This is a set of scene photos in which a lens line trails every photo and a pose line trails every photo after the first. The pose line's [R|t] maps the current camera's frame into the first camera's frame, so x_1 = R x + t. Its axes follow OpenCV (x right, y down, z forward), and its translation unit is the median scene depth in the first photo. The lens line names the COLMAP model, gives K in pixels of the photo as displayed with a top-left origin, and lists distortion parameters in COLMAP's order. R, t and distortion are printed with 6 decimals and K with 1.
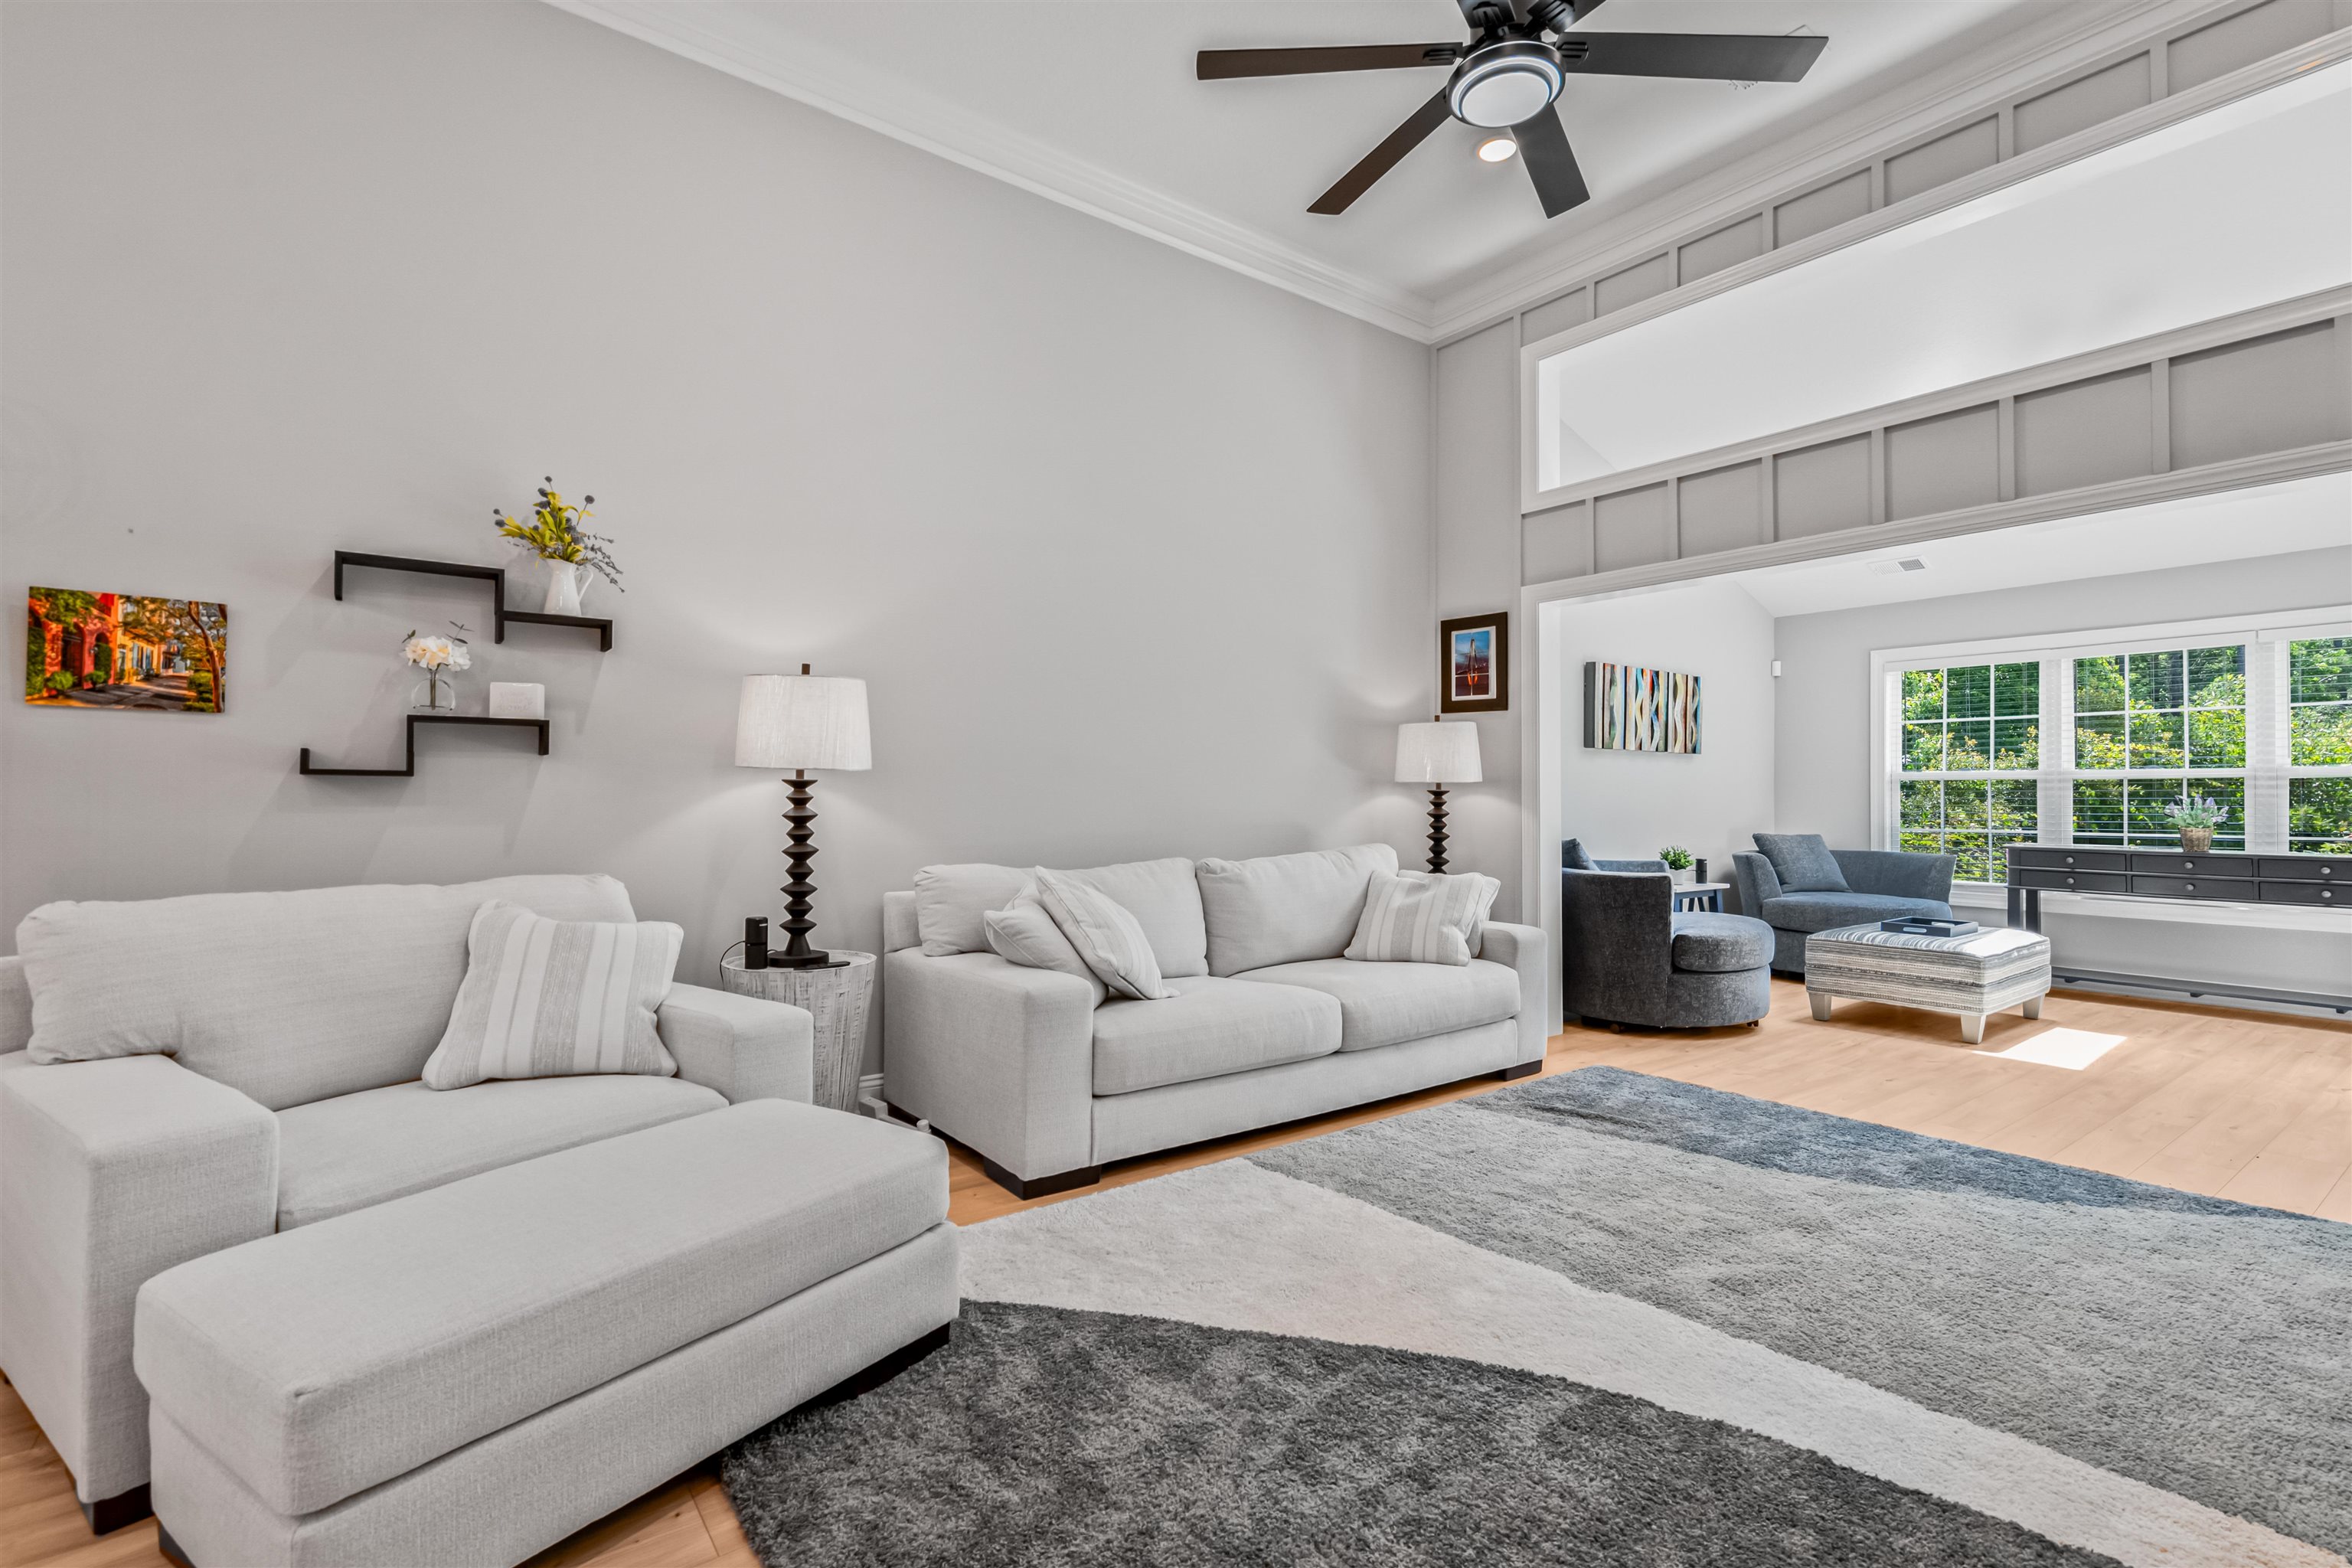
lens RADIAL K [[1056.5, 0, 1176.0], [0, 1056.5, 784.0], [0, 0, 1]] dist [-0.001215, 0.000054]
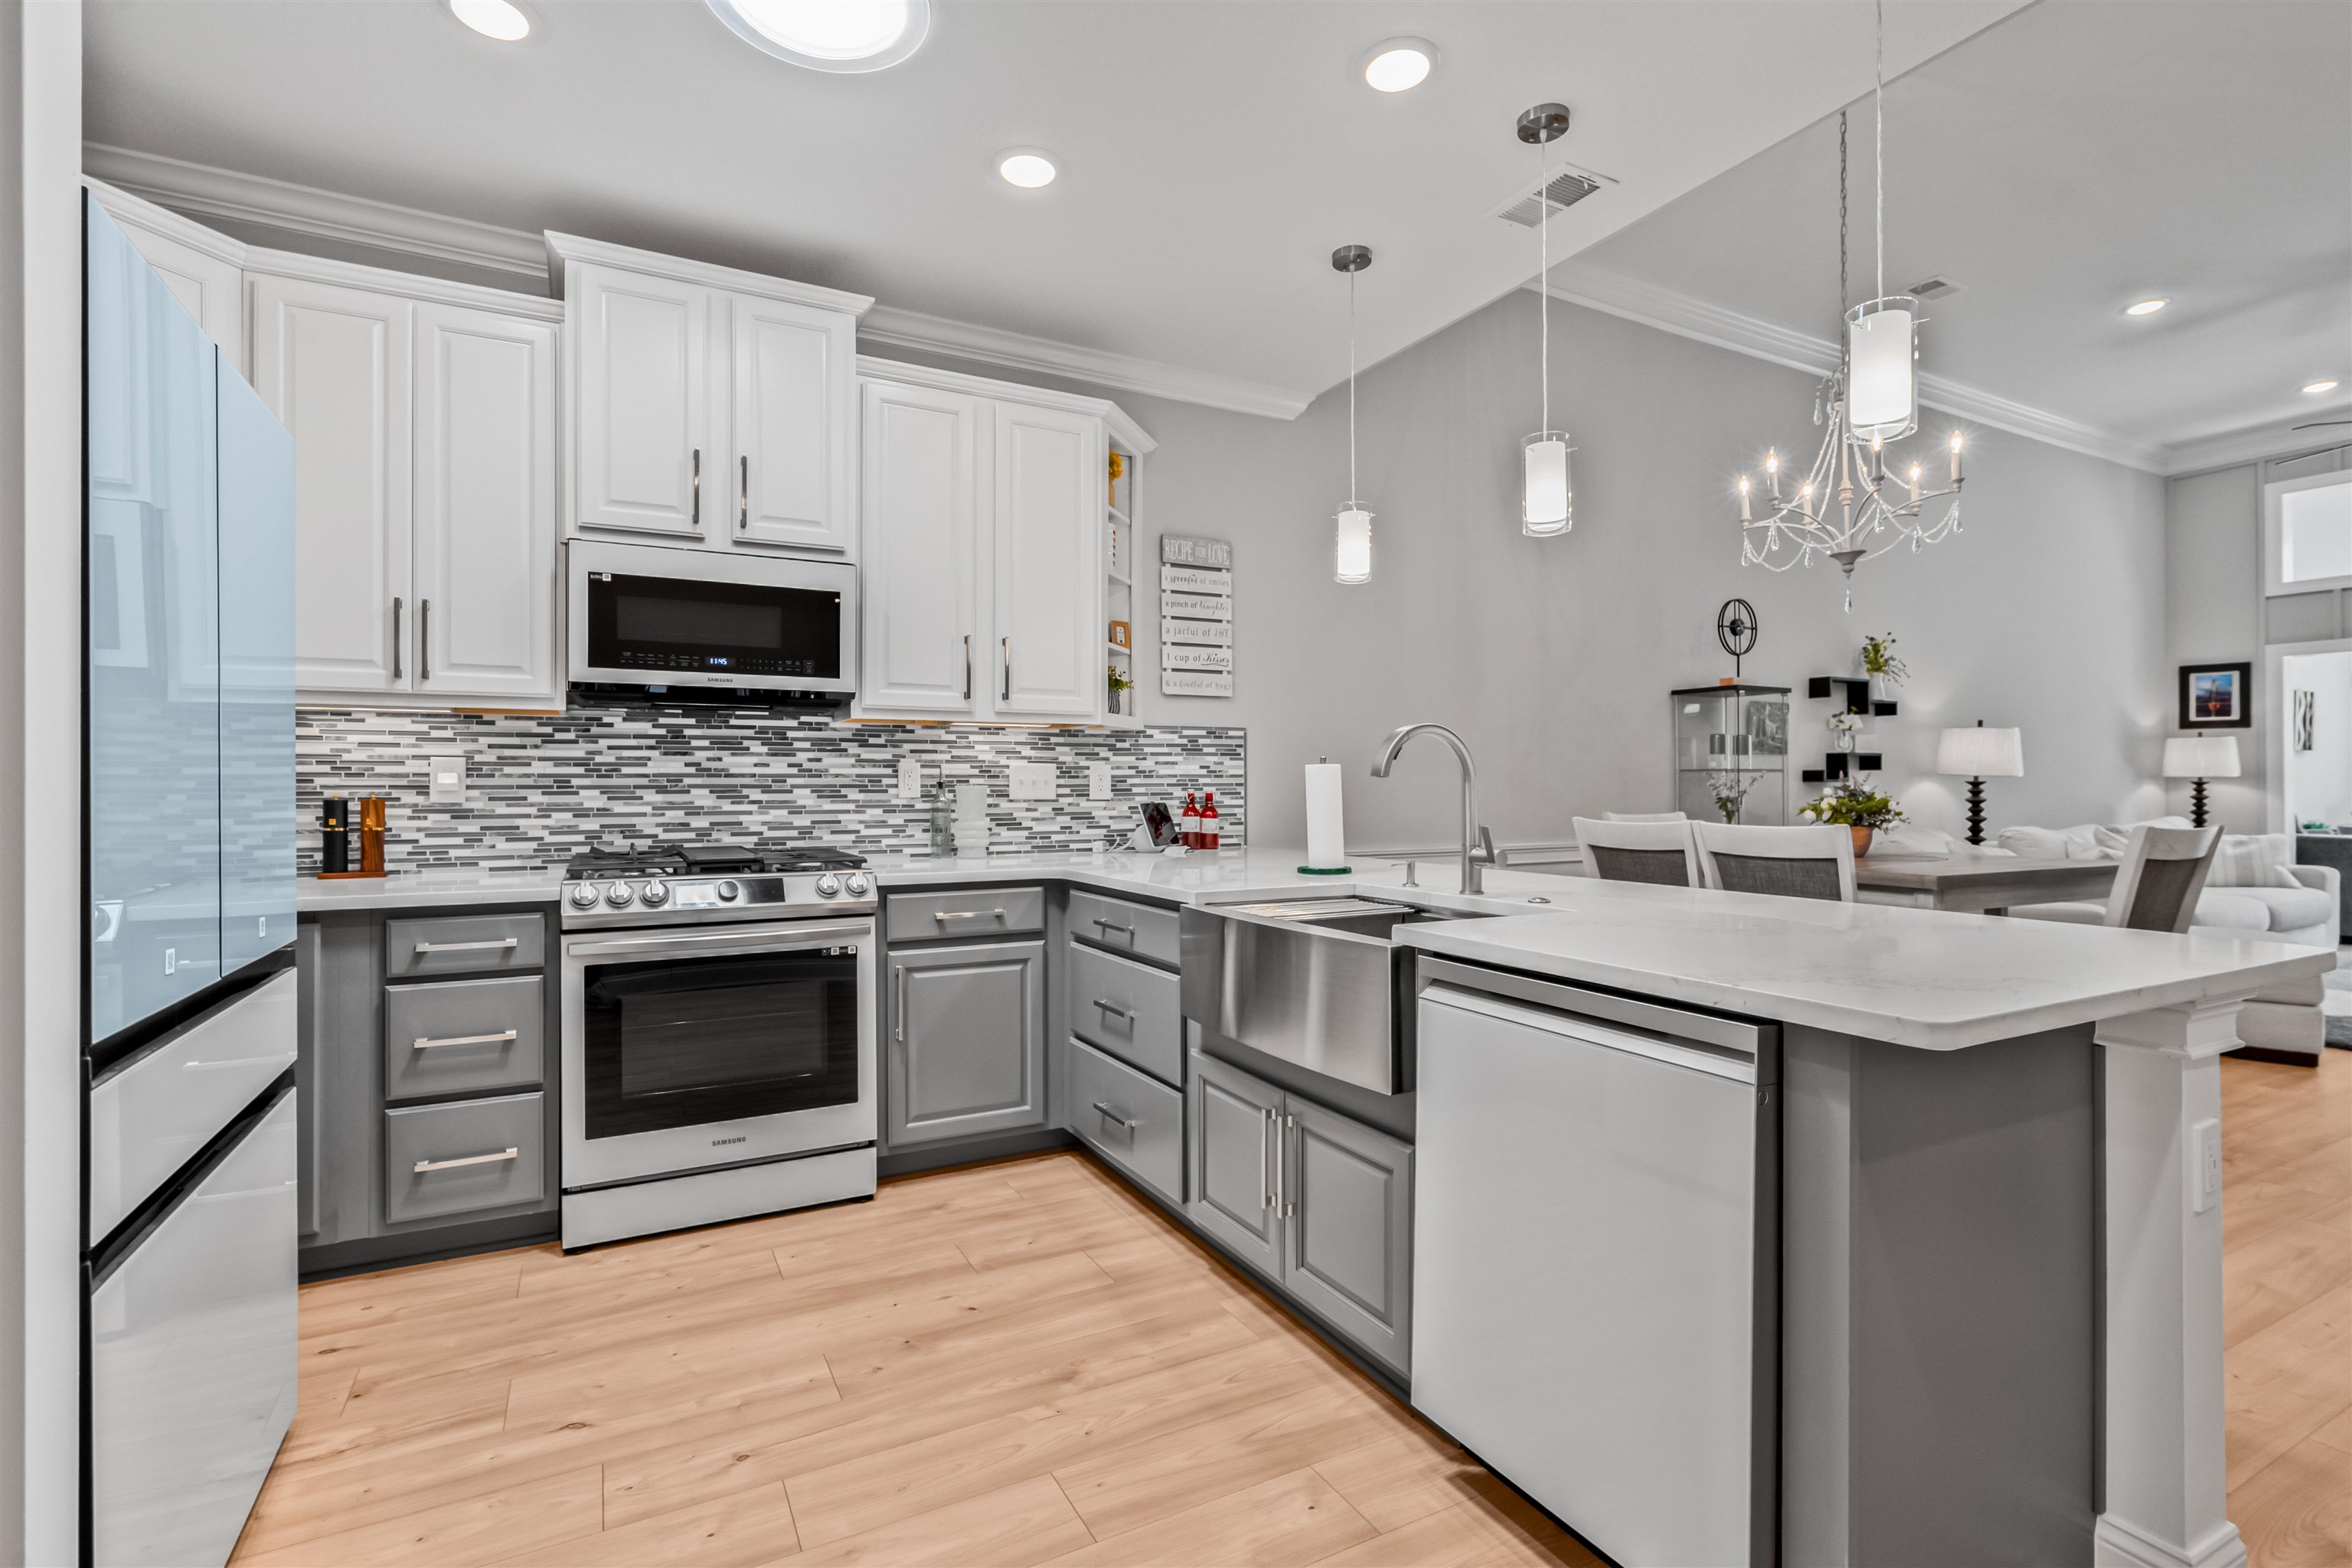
lens RADIAL K [[1083.6, 0, 1176.0], [0, 1083.6, 784.0], [0, 0, 1]] dist [0.000997, 0.000817]
pose [[0.989162, -0.012936, -0.146259, -0.961527], [0.013815, 0.999892, 0.004996, -0.018596], [0.146178, -0.006962, 0.989234, -0.735740]]
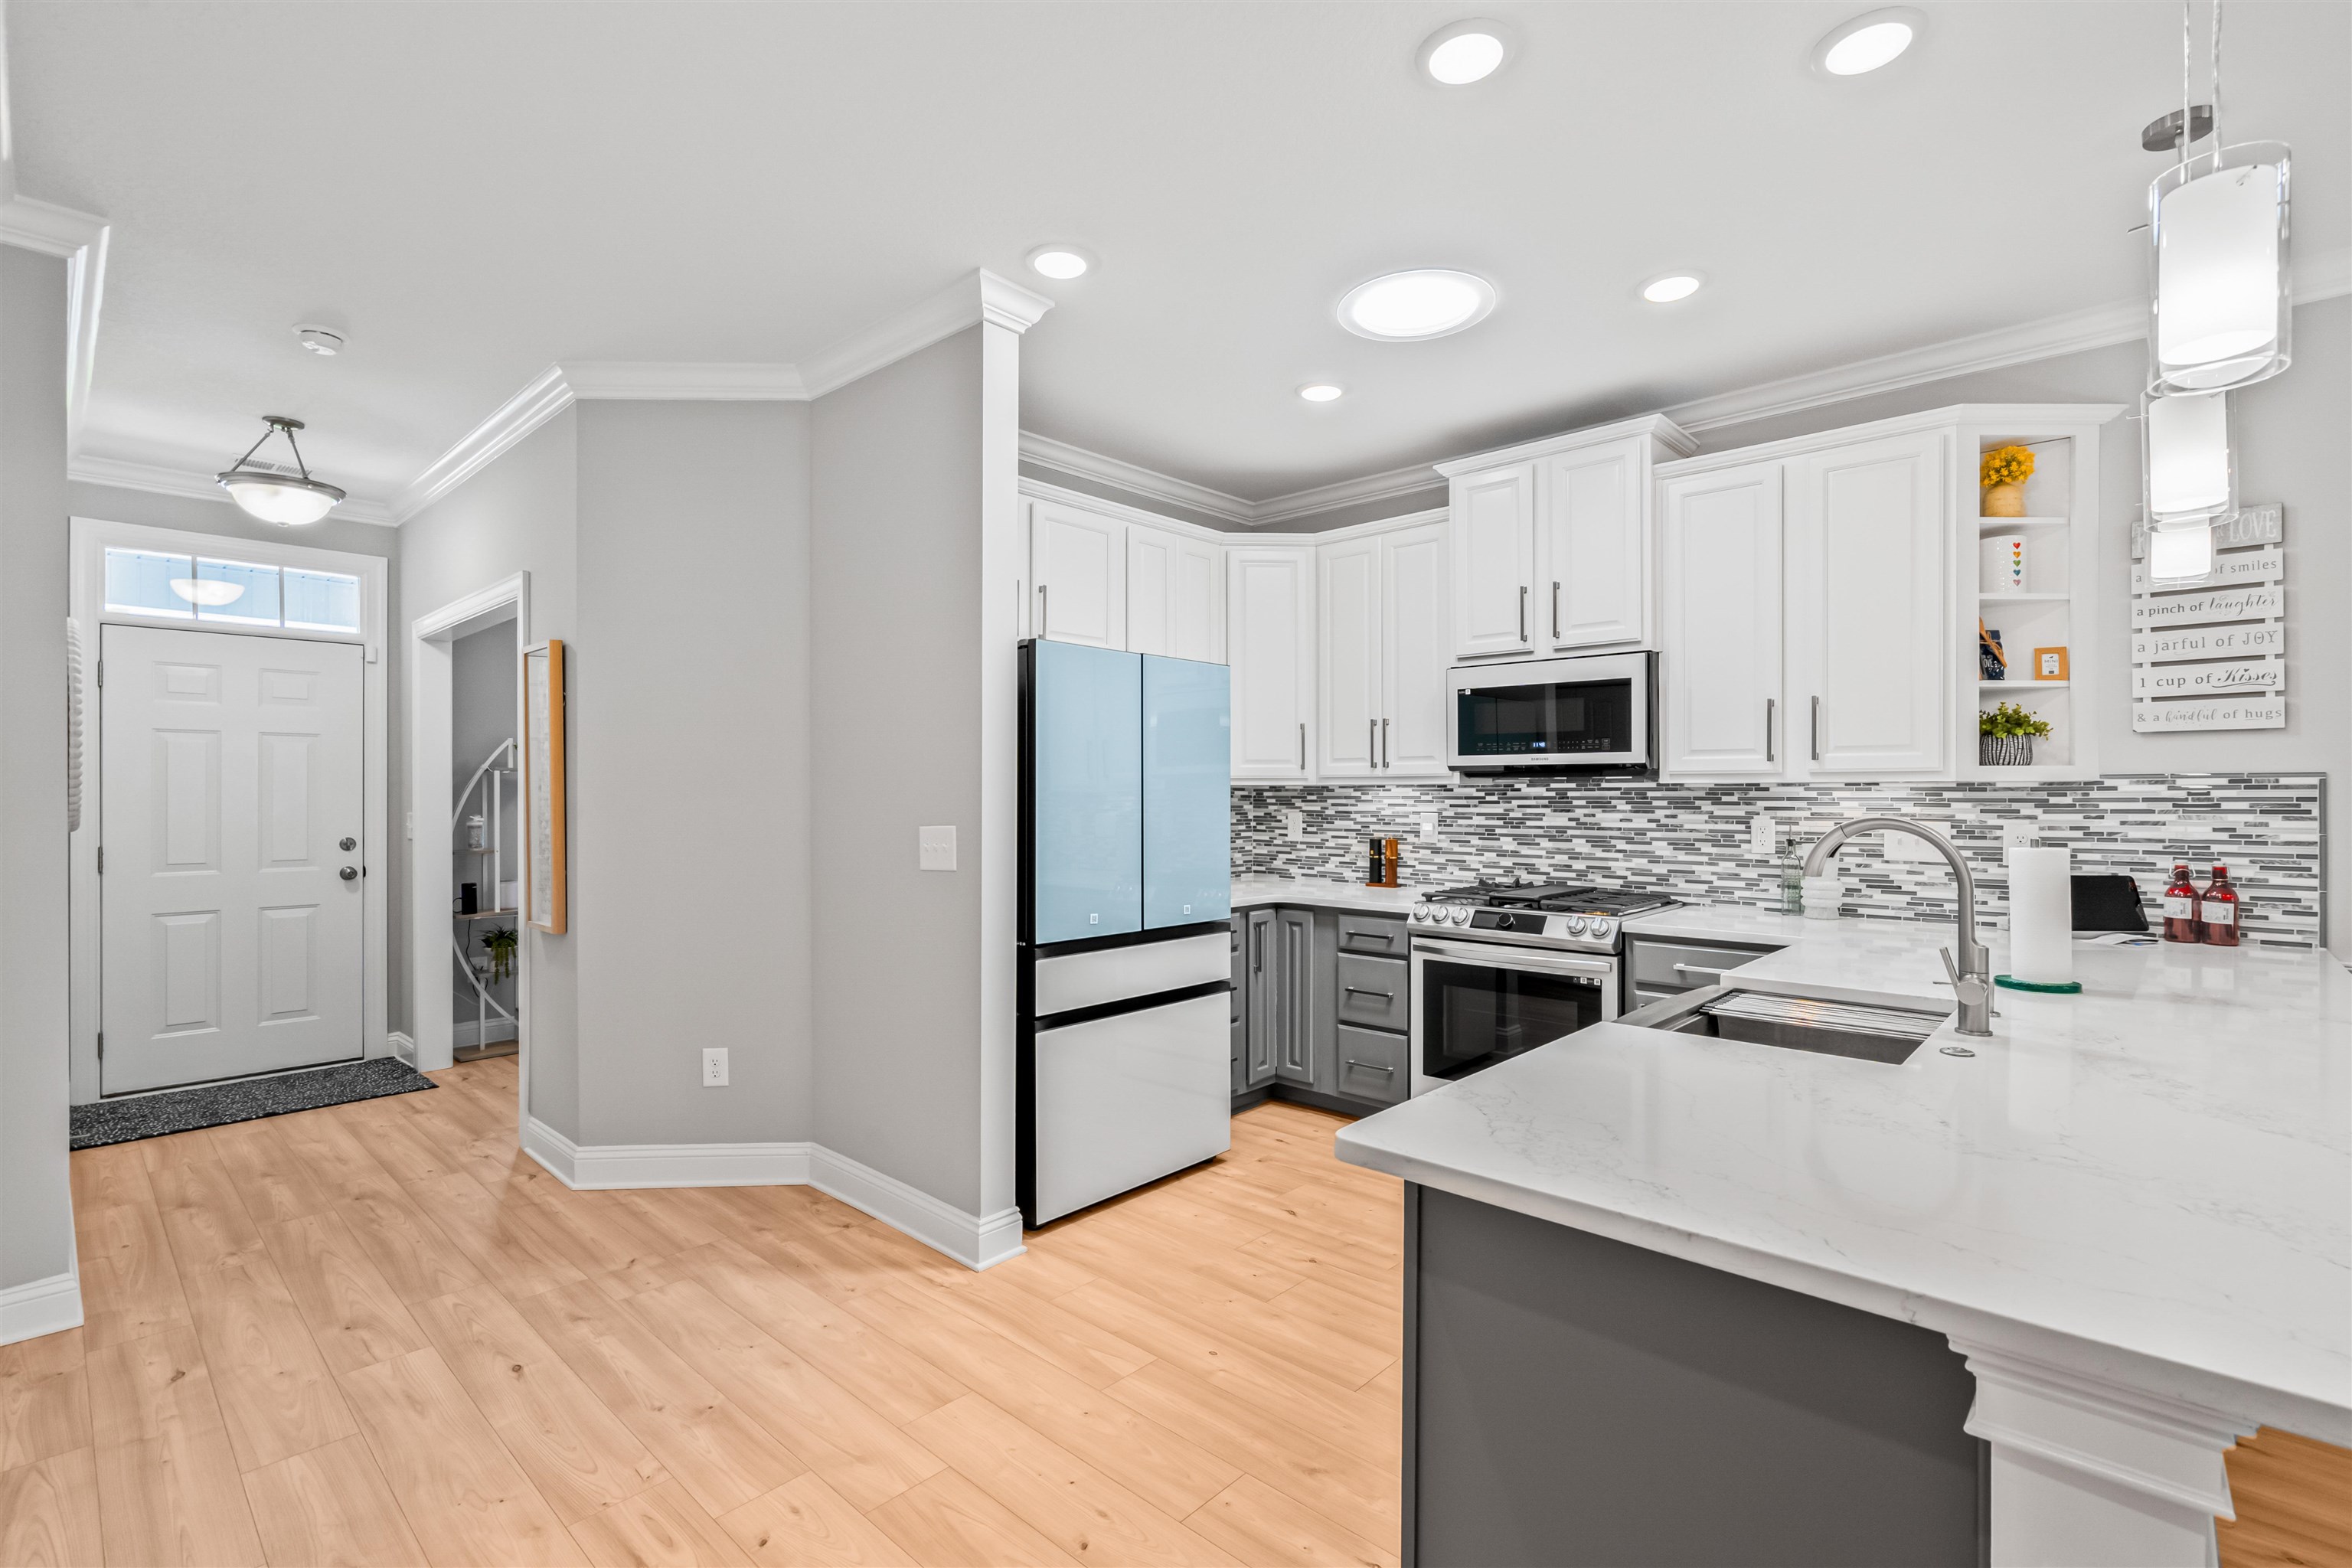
lens RADIAL K [[1065.4, 0, 1174.1], [0, 1065.4, 792.3], [0, 0, 1]] dist [0.002006, -0.000114]
pose [[0.188212, -0.010400, -0.982073, -0.591337], [0.010057, 0.999912, -0.008661, -0.048533], [0.982077, -0.008247, 0.188300, -0.582646]]
